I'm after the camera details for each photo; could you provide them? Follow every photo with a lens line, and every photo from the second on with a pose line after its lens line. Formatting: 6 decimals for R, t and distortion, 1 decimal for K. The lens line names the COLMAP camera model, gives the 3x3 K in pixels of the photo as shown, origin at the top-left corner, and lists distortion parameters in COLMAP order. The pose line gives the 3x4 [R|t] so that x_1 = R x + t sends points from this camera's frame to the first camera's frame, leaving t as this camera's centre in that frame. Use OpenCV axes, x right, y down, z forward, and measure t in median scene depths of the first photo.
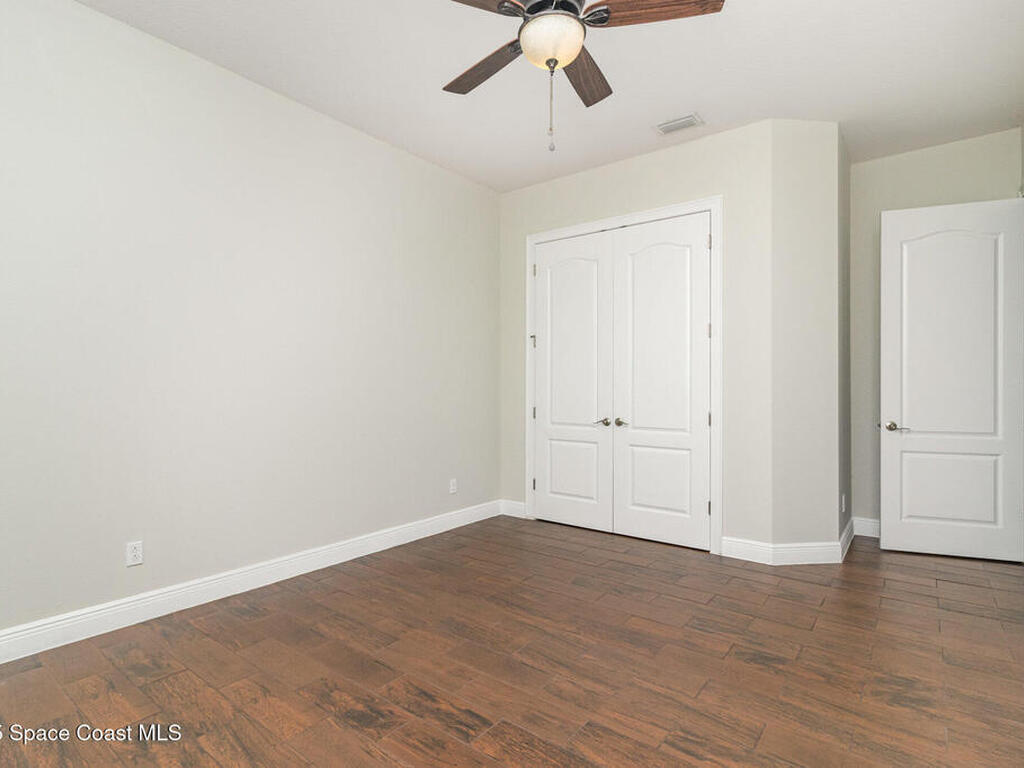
lens RADIAL K [[529.4, 0, 506.0], [0, 529.4, 380.1], [0, 0, 1]] dist [-0.001137, 0.001484]
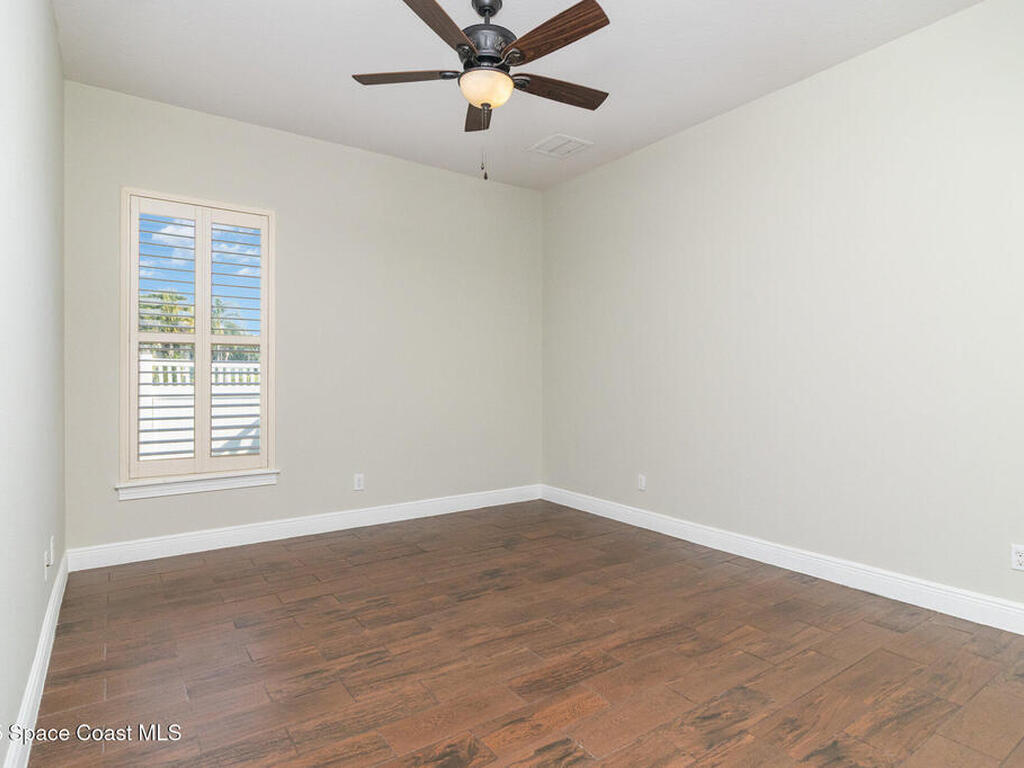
lens RADIAL K [[570.7, 0, 514.4], [0, 570.7, 381.3], [0, 0, 1]] dist [-0.003666, -0.001549]
pose [[-0.286667, 0.004105, -0.958021, 1.270486], [0.011751, 0.999931, 0.000768, 0.028853], [0.957958, -0.011037, -0.286696, 1.410136]]
